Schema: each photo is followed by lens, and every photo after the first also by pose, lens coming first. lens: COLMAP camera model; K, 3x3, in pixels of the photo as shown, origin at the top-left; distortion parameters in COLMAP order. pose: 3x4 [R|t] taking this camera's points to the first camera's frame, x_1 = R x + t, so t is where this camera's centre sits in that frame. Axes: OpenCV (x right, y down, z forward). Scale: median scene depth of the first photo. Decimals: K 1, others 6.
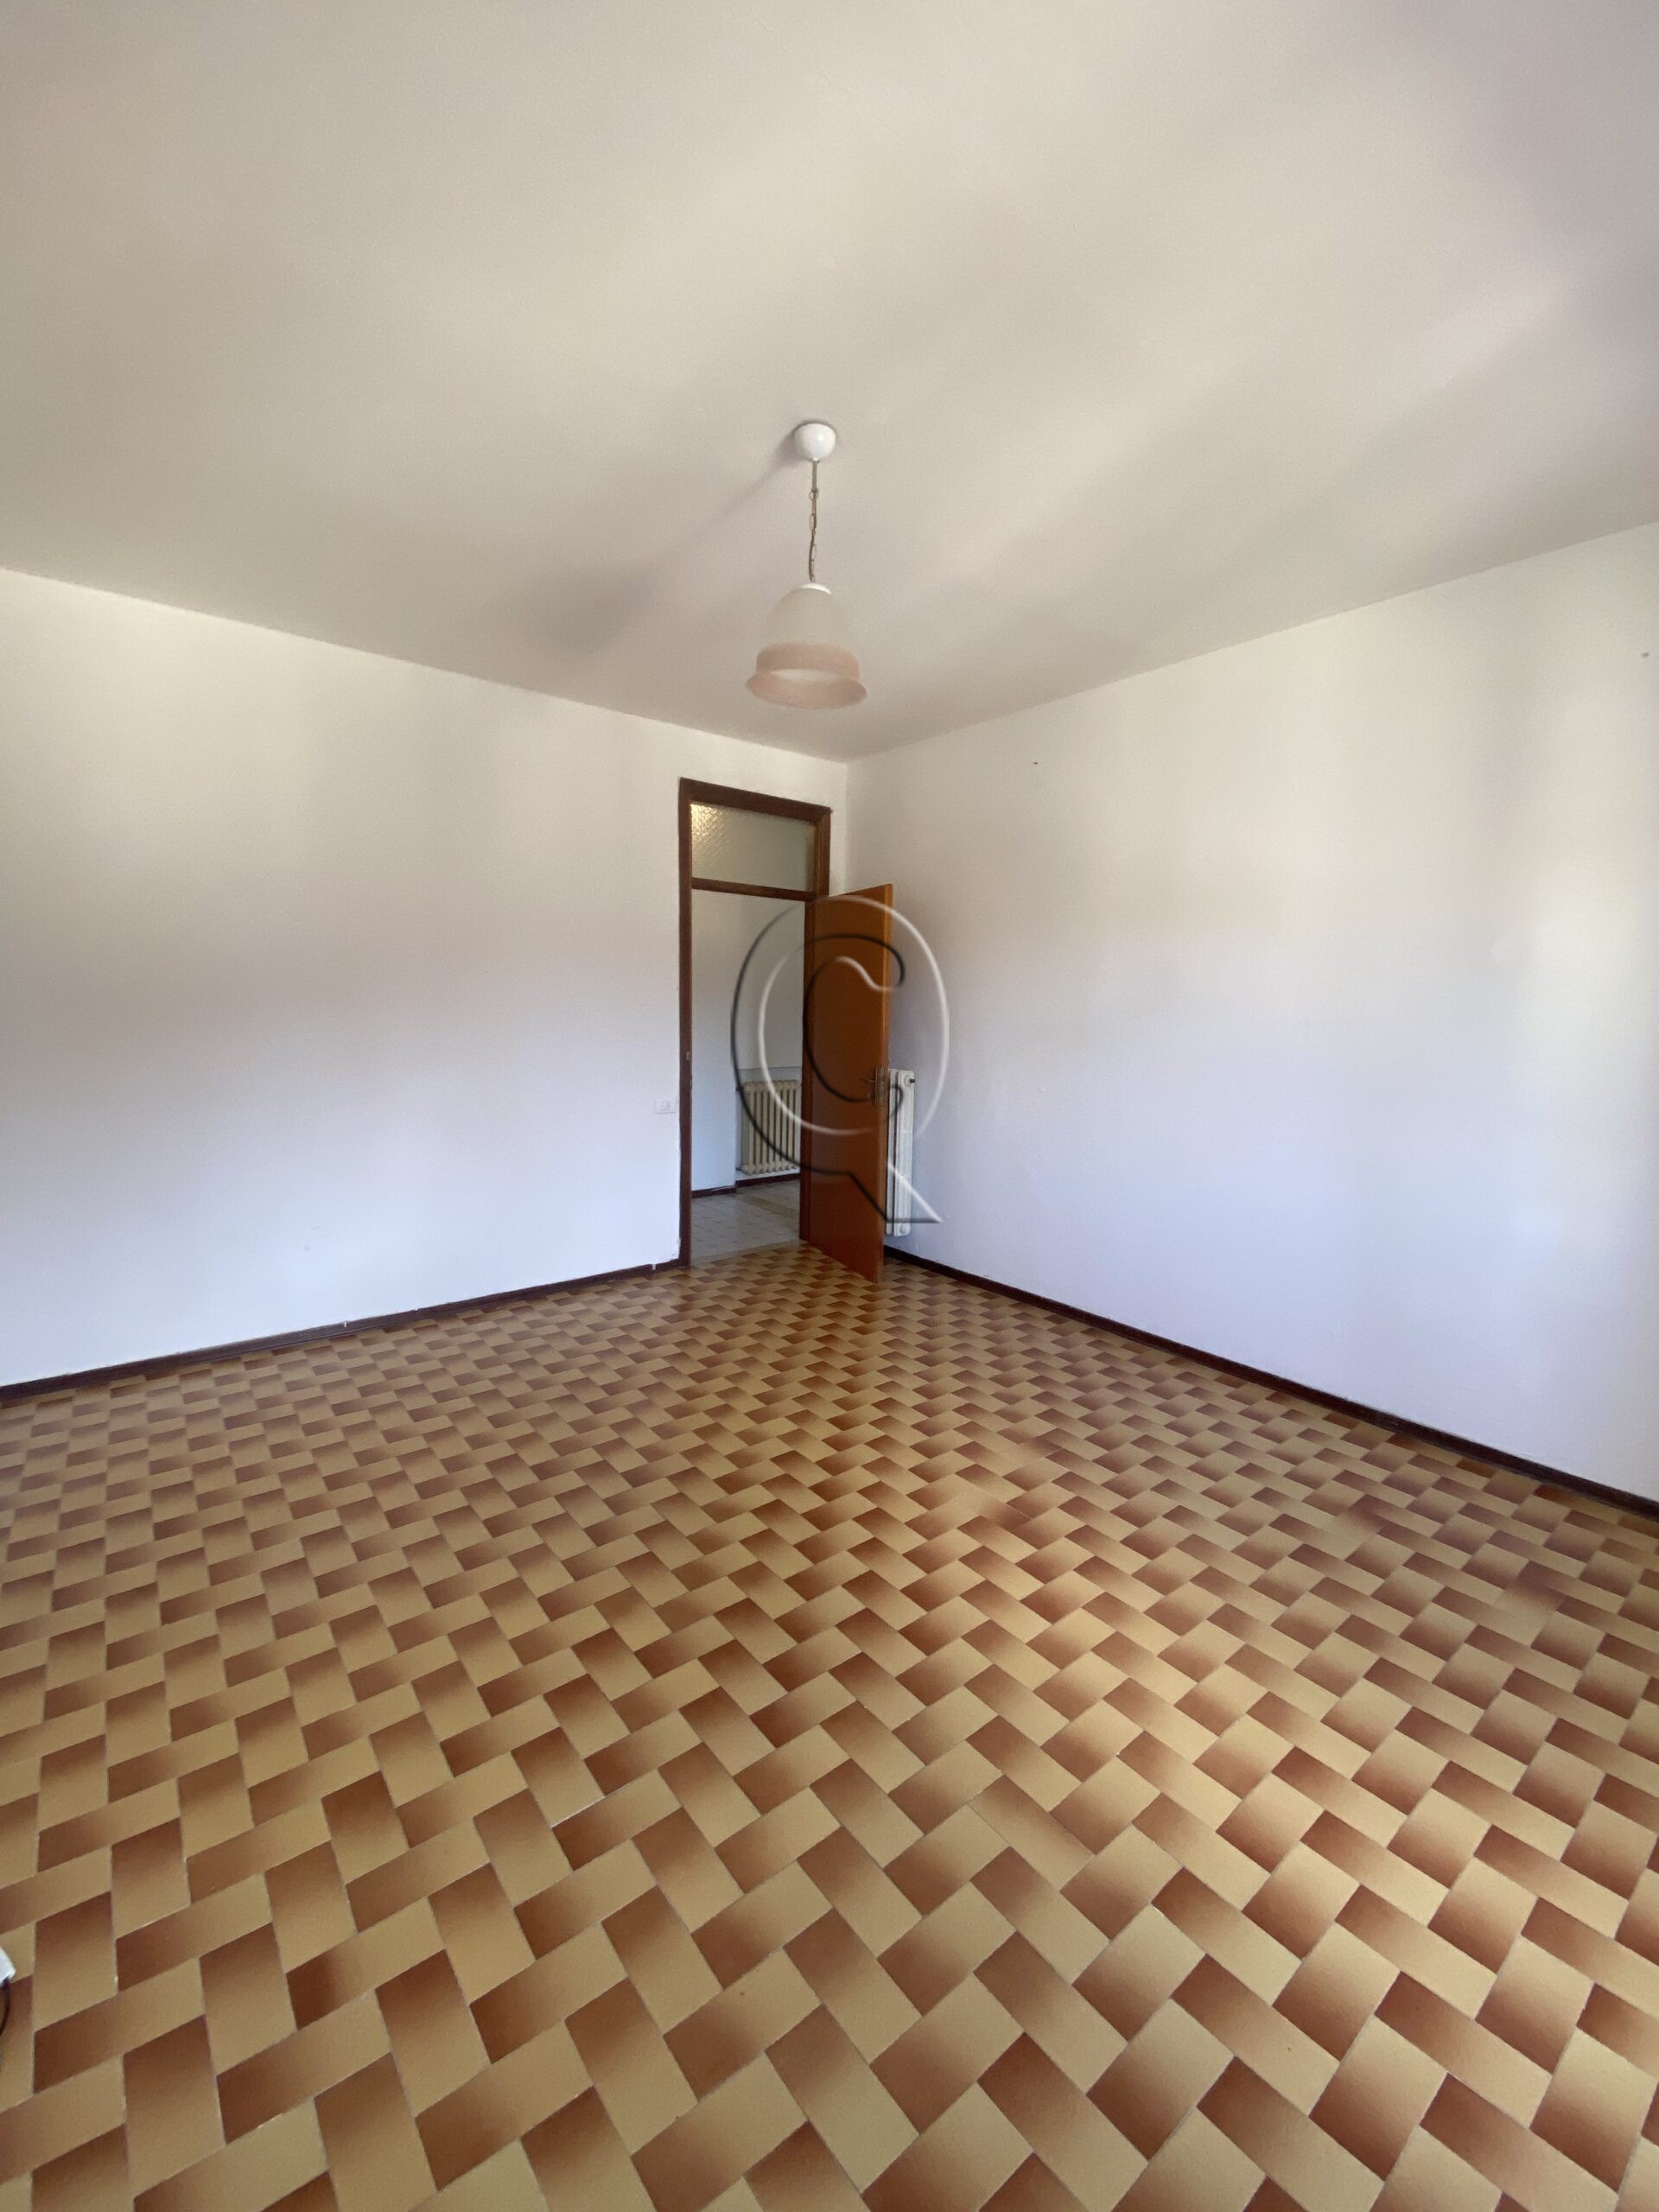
lens RADIAL K [[898.1, 0, 829.5], [0, 898.1, 1106.0], [0, 0, 1]] dist [0.000102, -0.000232]
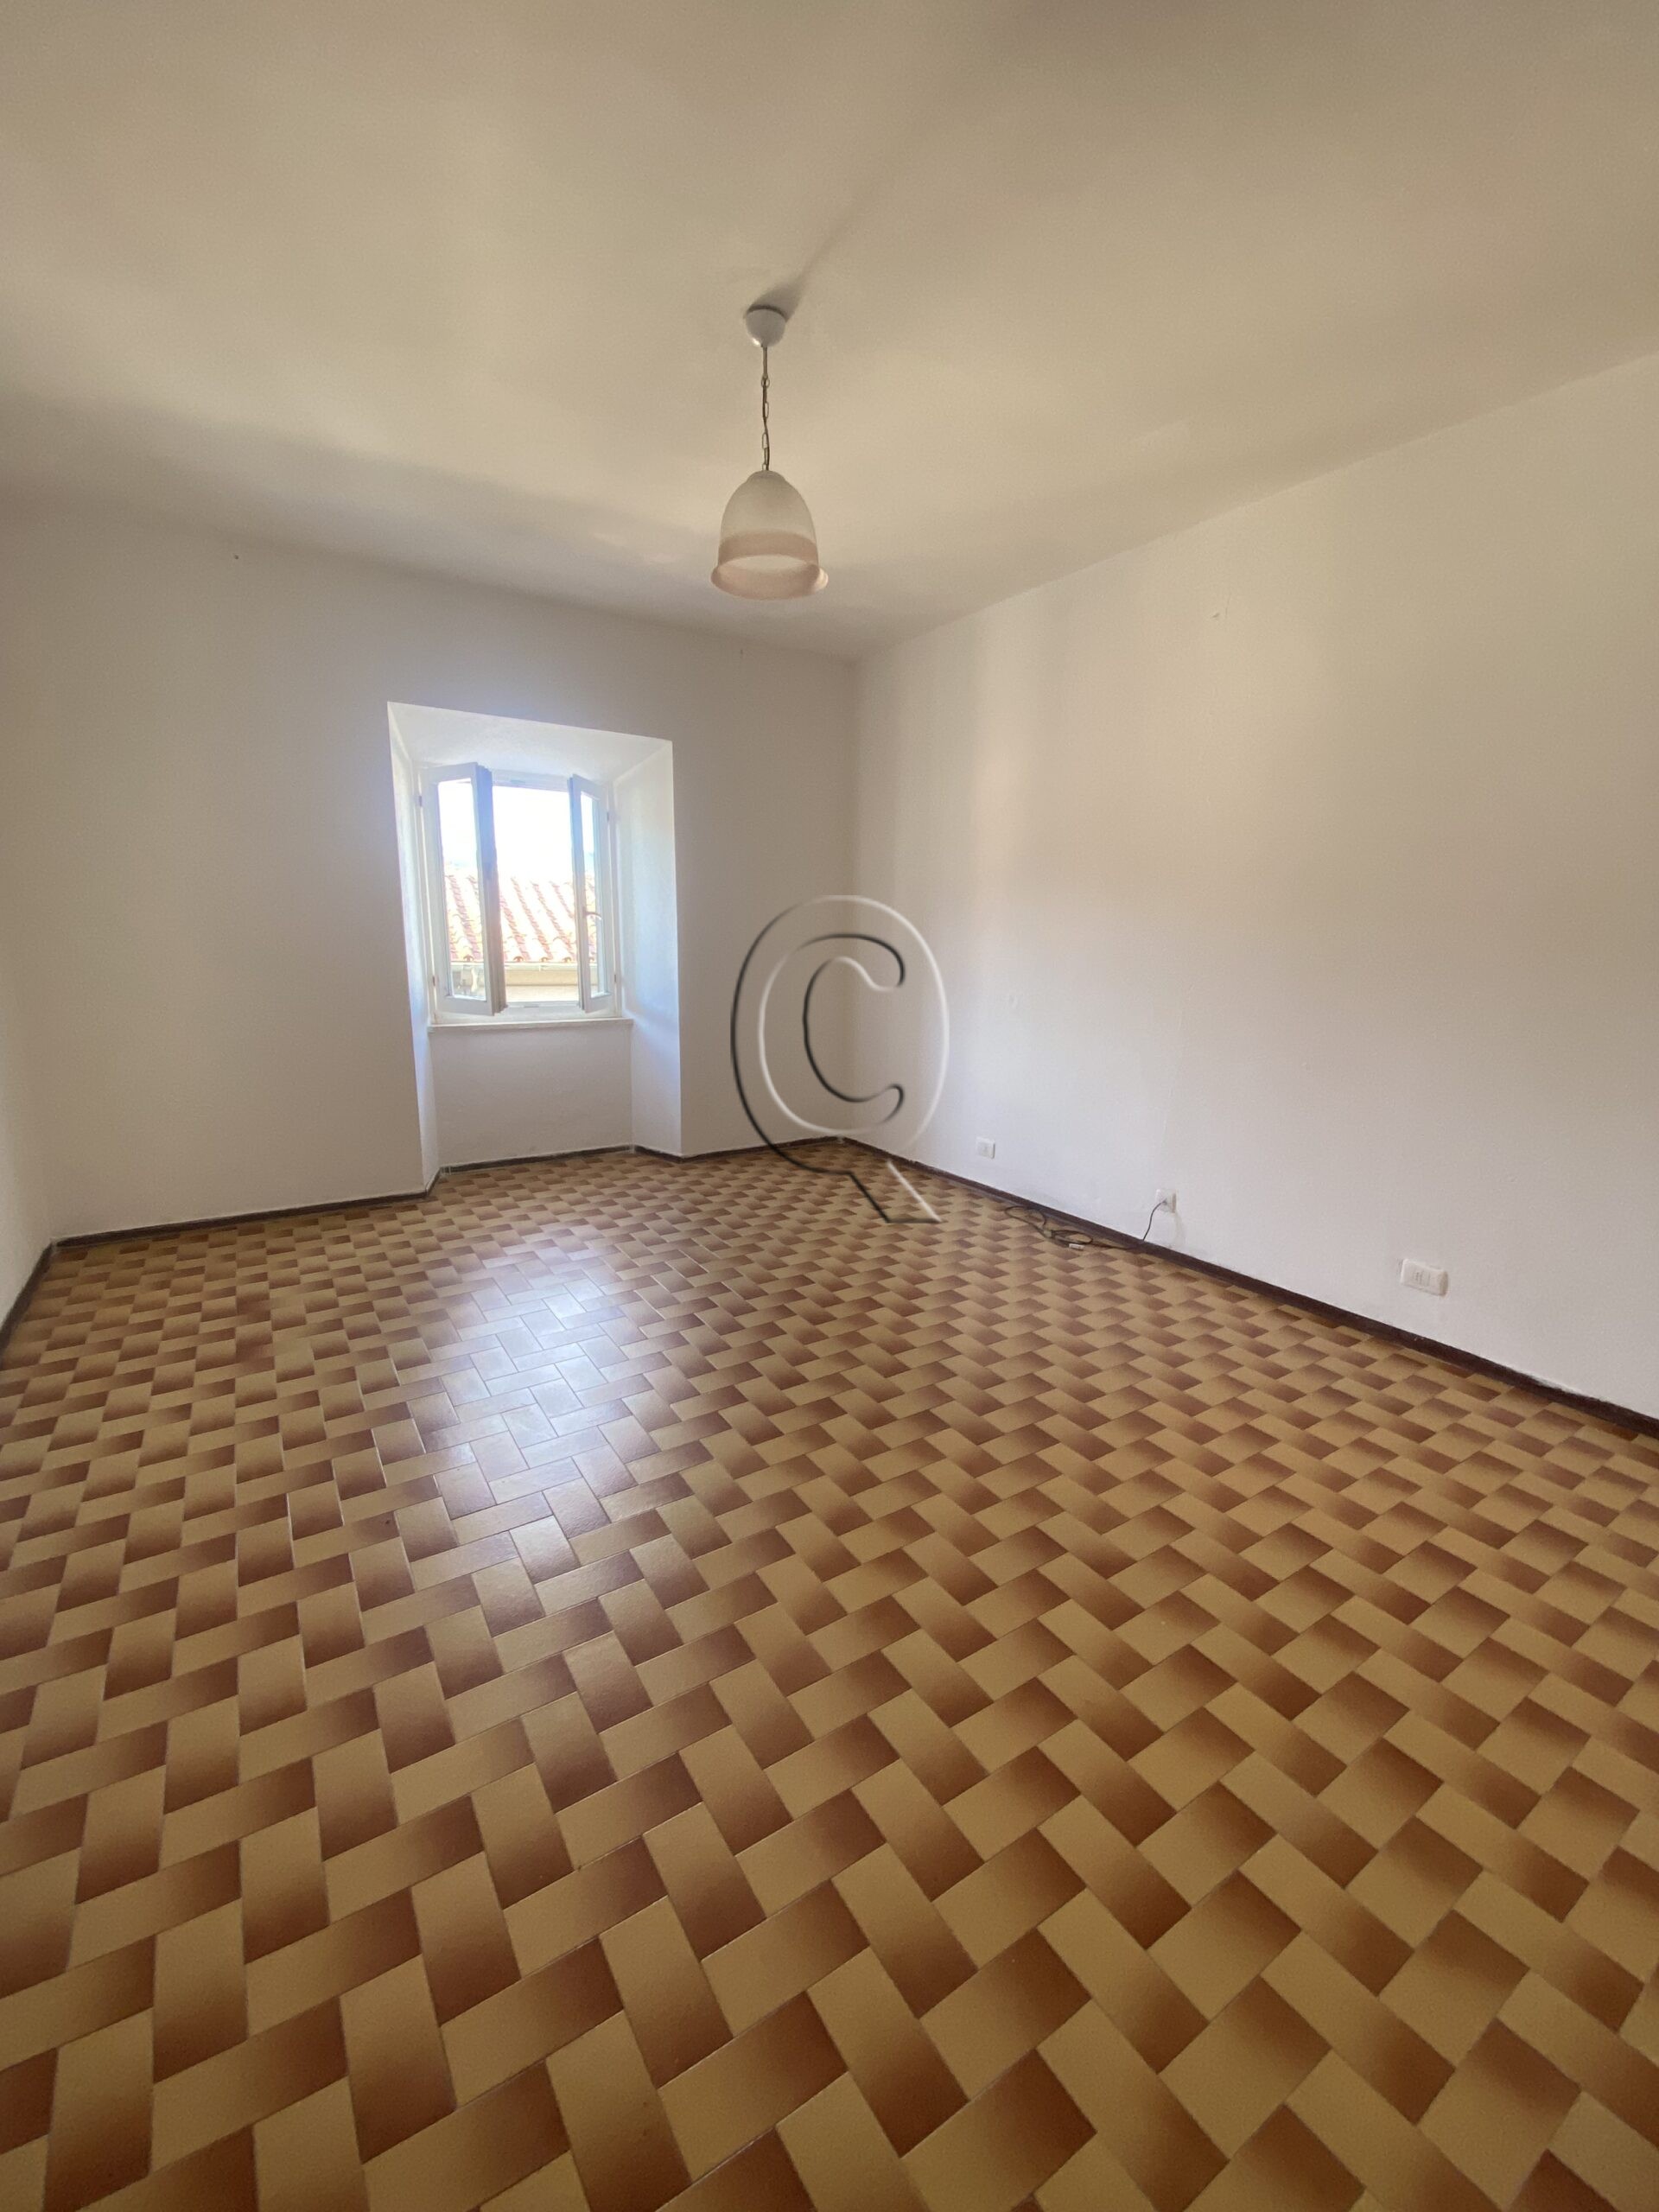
lens RADIAL K [[898.1, 0, 829.5], [0, 898.1, 1106.0], [0, 0, 1]] dist [0.000102, -0.000232]
pose [[-0.994984, -0.049560, 0.086900, -0.178215], [-0.020088, 0.949945, 0.311770, -0.176999], [-0.098002, 0.308461, -0.946175, 1.800576]]
